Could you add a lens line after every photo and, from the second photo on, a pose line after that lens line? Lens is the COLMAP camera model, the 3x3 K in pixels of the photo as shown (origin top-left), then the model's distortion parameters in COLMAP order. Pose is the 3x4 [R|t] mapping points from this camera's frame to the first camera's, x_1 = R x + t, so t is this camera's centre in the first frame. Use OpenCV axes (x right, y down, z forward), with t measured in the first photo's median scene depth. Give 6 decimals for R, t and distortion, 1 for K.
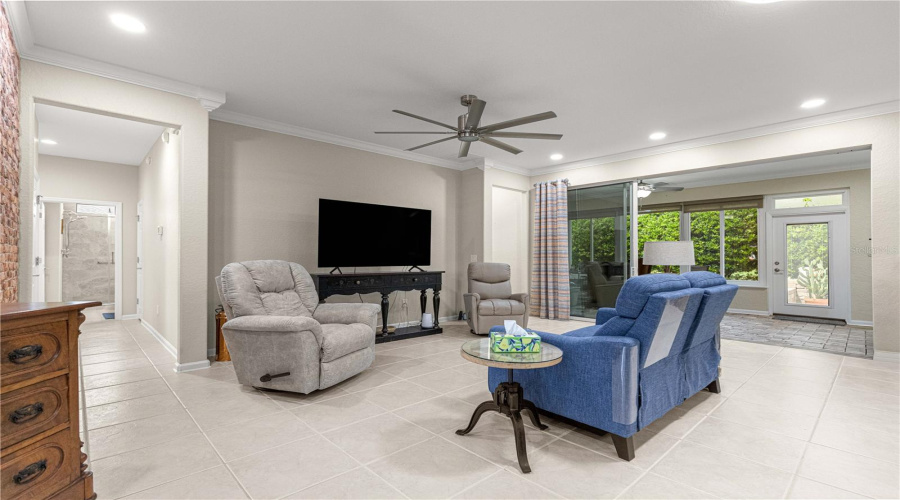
lens RADIAL K [[403.1, 0, 450.1], [0, 403.1, 255.9], [0, 0, 1]] dist [-0.017182, 0.004324]
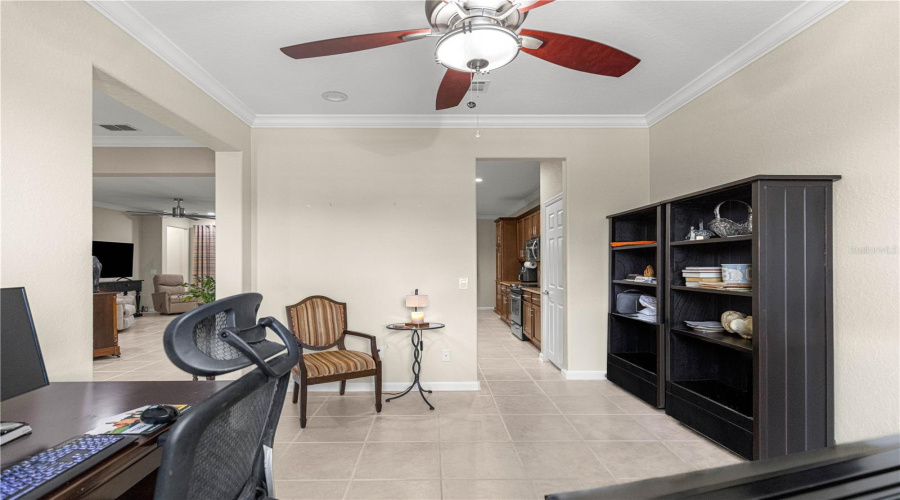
lens RADIAL K [[403.1, 0, 450.1], [0, 403.1, 255.9], [0, 0, 1]] dist [-0.017182, 0.004324]
pose [[0.638496, 0.010456, 0.769554, -0.698557], [0.002102, 0.999880, -0.015329, -0.050847], [-0.769623, 0.011405, 0.638397, -1.553423]]
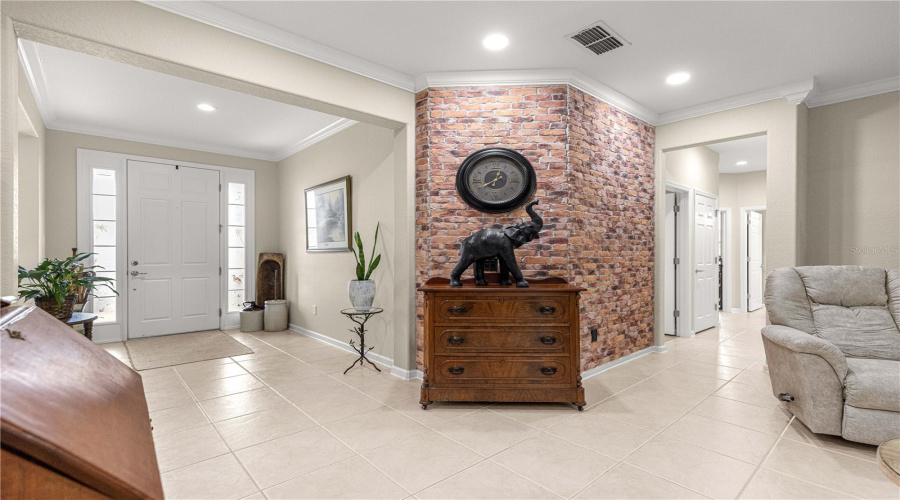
lens RADIAL K [[403.1, 0, 450.1], [0, 403.1, 255.9], [0, 0, 1]] dist [-0.017182, 0.004324]
pose [[-0.054595, 0.007388, -0.998481, 0.352010], [0.000973, 0.999973, 0.007346, -0.014459], [0.998508, -0.000570, -0.054600, 0.226171]]
